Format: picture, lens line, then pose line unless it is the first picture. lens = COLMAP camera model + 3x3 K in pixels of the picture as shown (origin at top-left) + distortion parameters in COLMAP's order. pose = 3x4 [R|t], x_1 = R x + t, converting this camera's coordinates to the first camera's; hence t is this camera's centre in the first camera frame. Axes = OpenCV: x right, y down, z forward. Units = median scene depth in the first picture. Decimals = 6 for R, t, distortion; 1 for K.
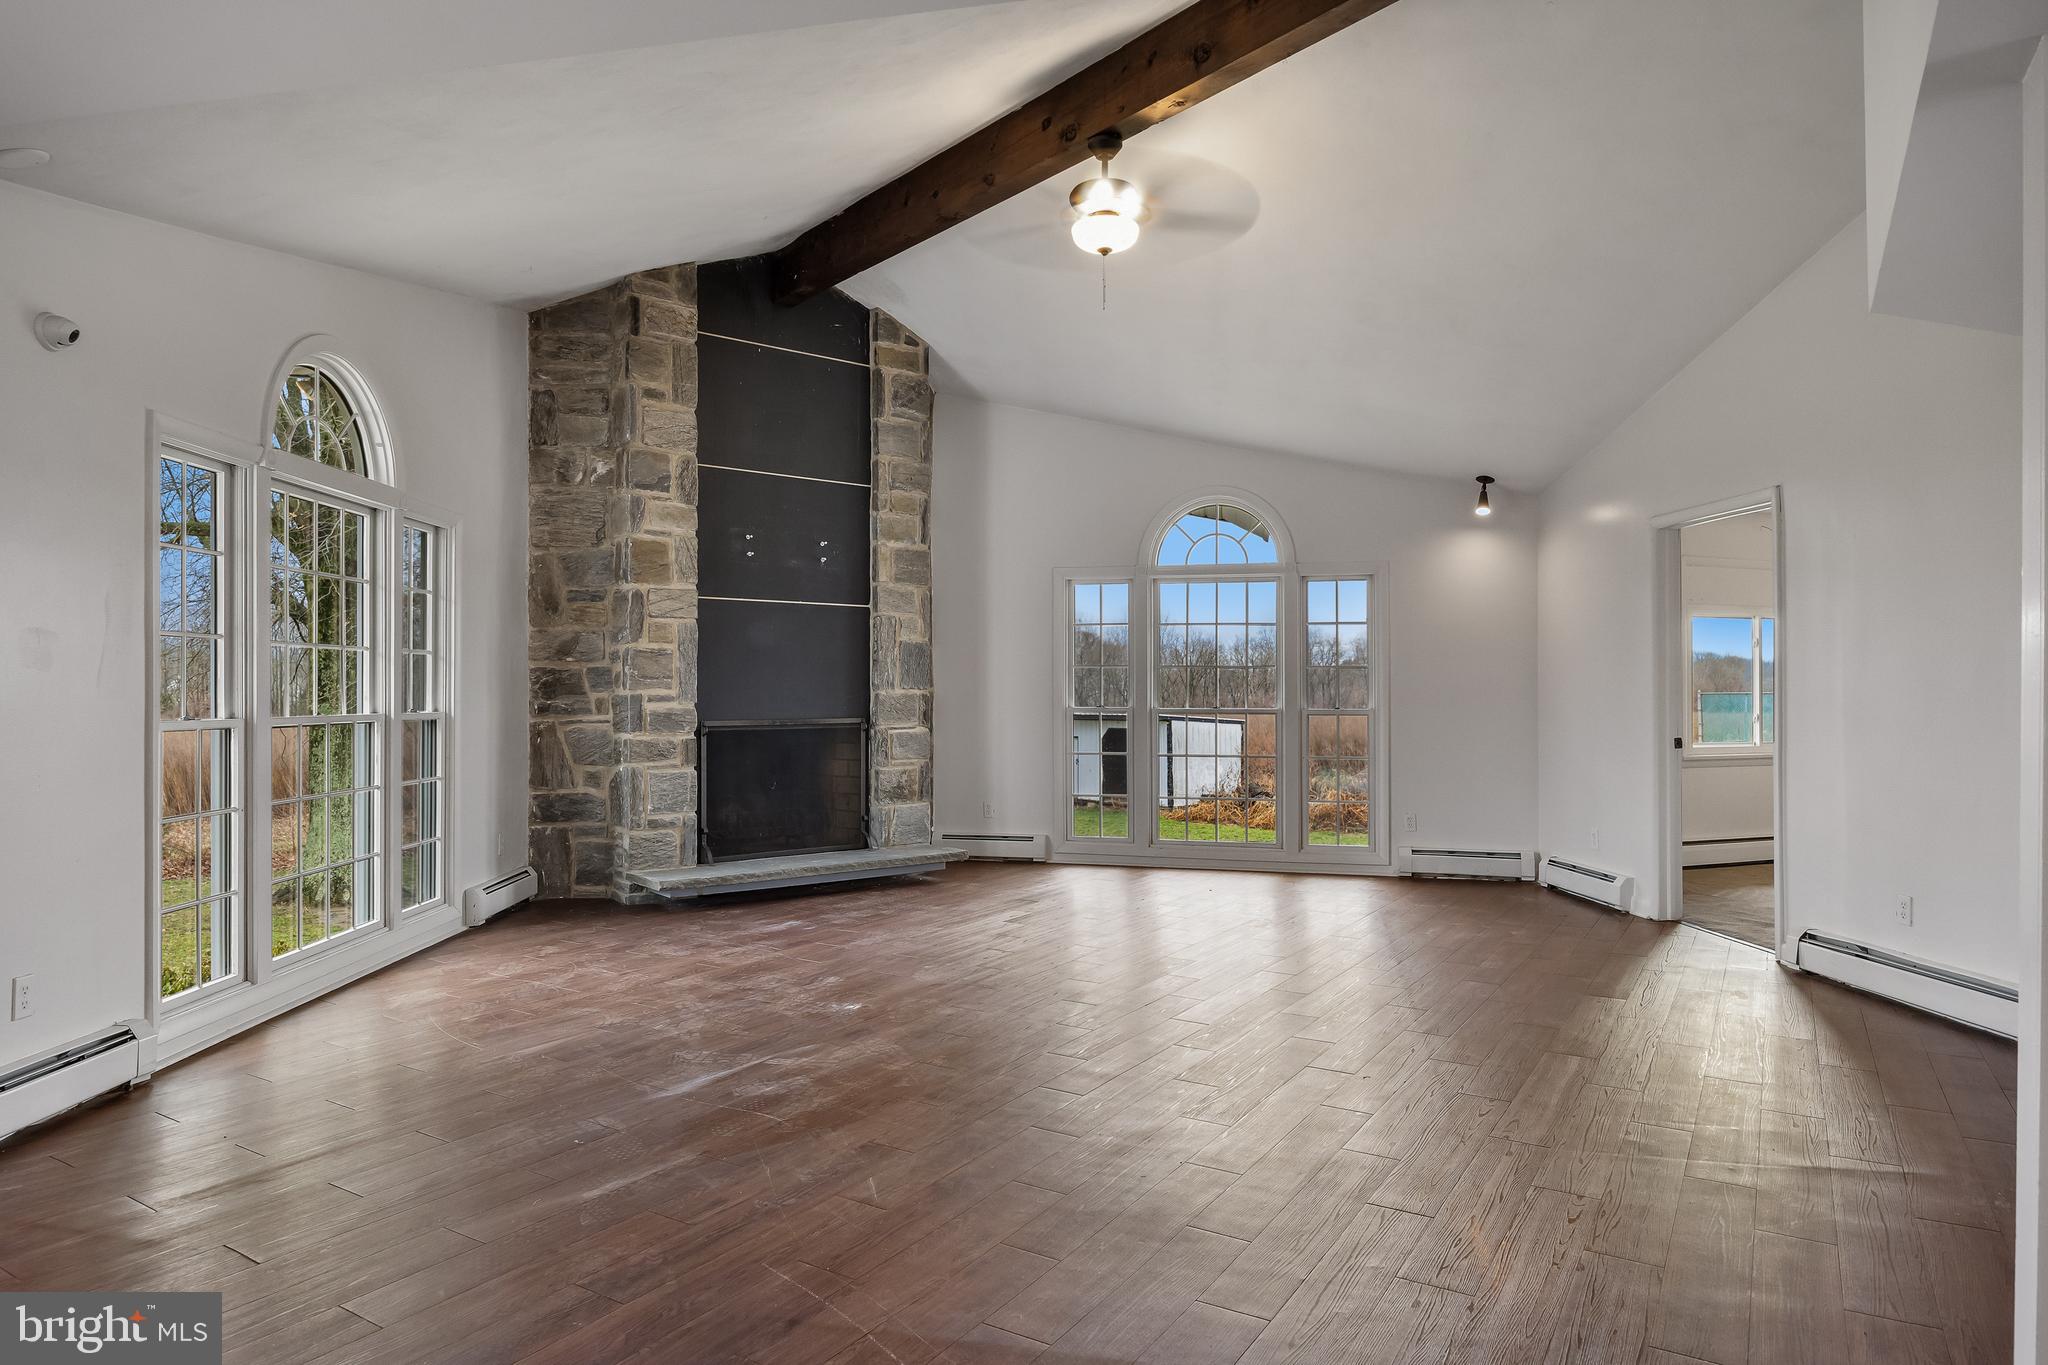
lens RADIAL K [[1199.4, 0, 1024.0], [0, 1199.4, 682.5], [0, 0, 1]] dist [-0.003075, -0.000382]
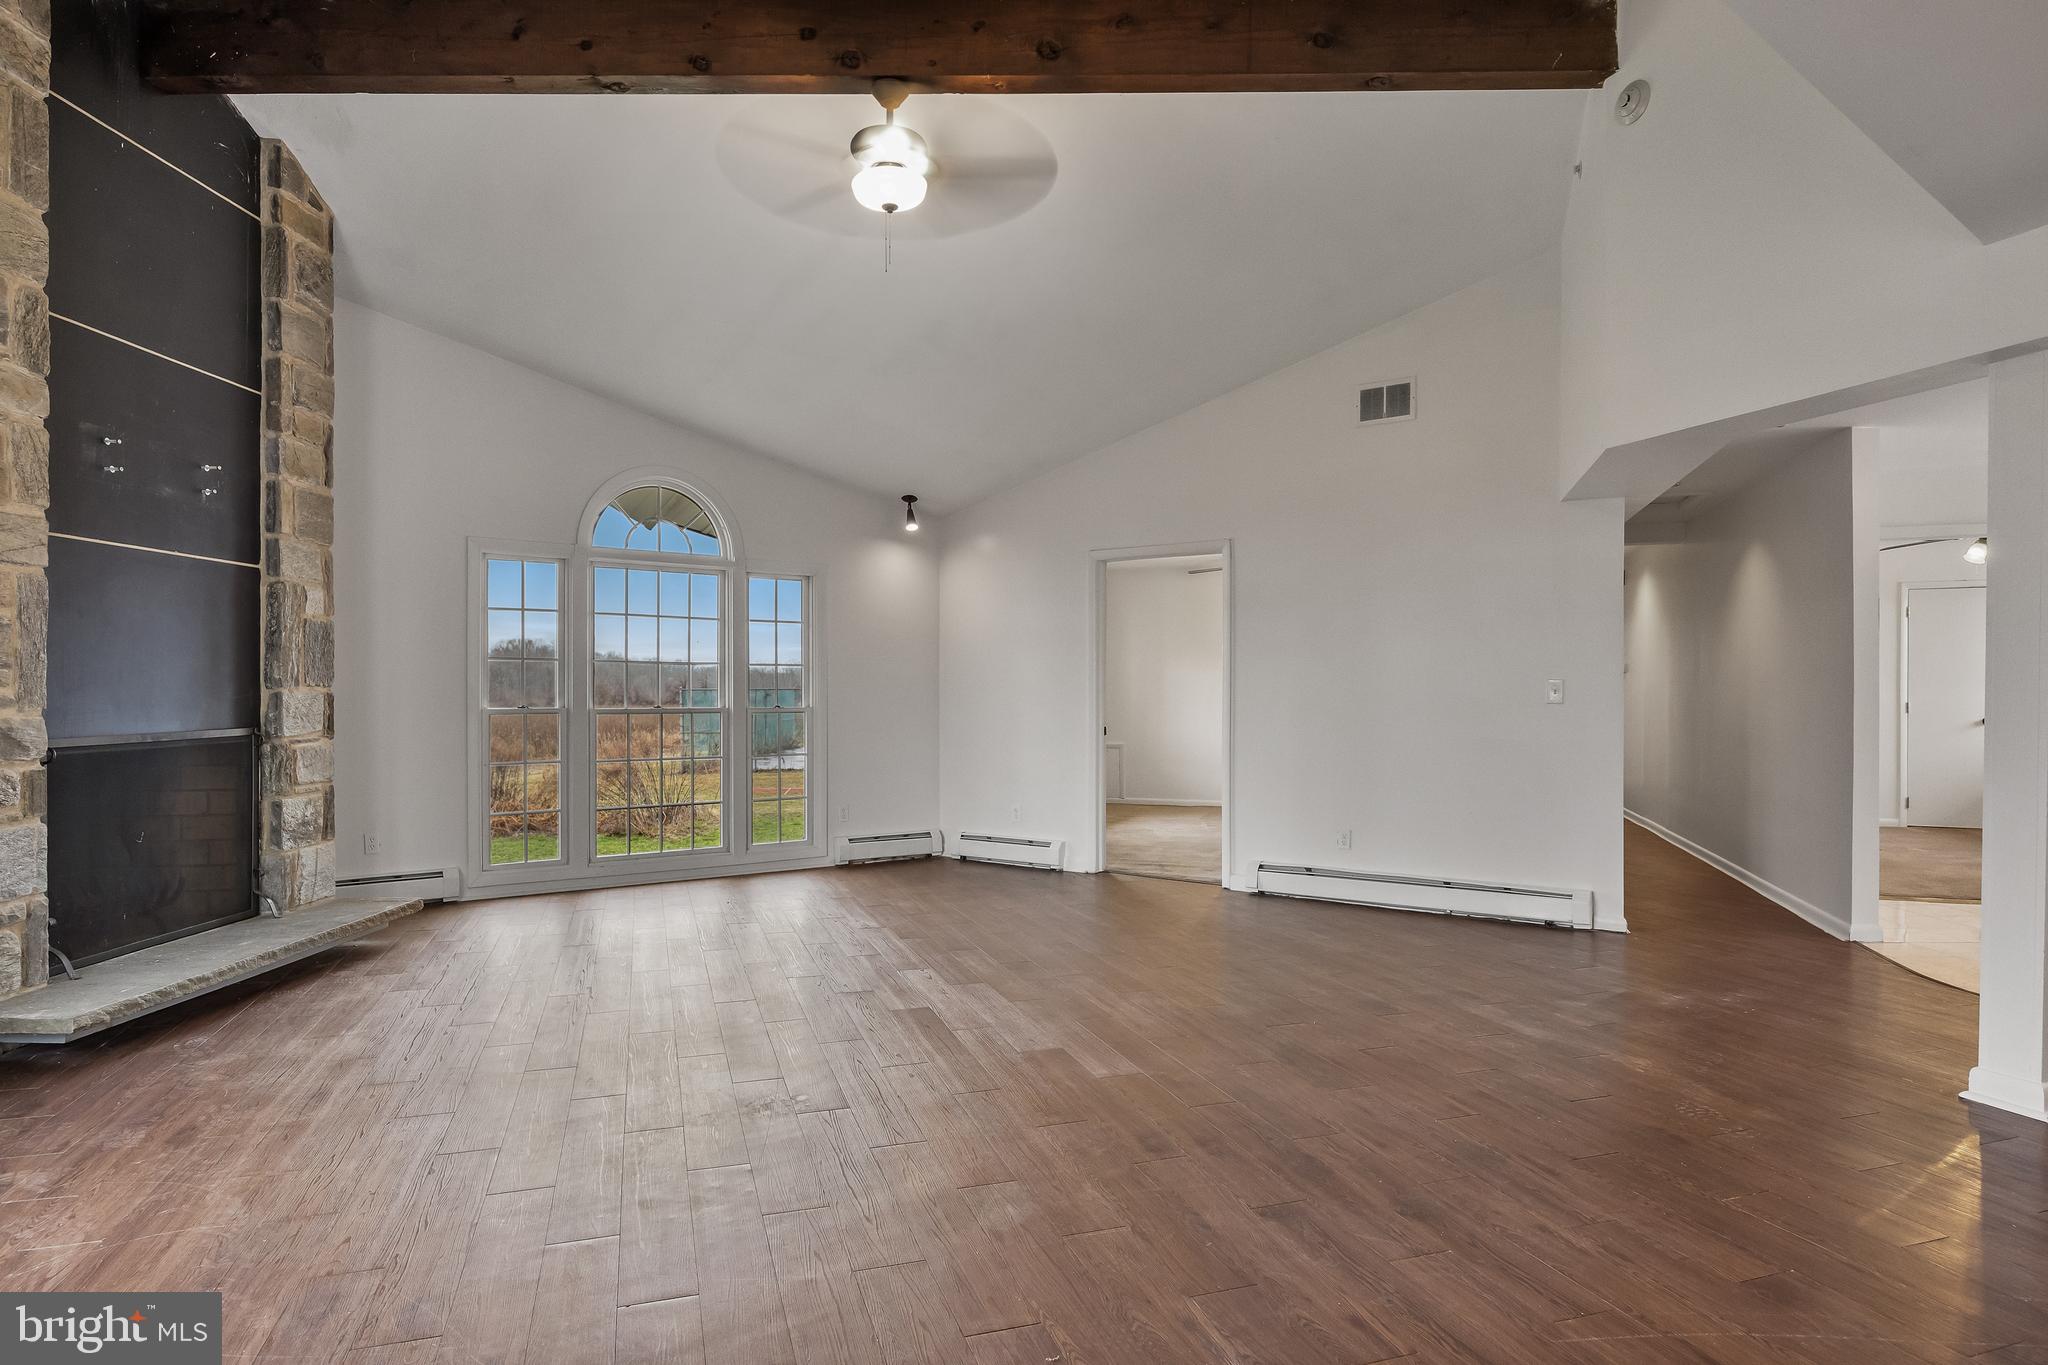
lens RADIAL K [[1137.0, 0, 1012.8], [0, 1137.0, 691.9], [0, 0, 1]] dist [-0.003295, -0.001319]
pose [[0.642077, -0.001758, 0.766638, -0.353935], [-0.007046, 0.999942, 0.008194, 0.000217], [-0.766608, -0.010663, 0.642027, 0.244711]]
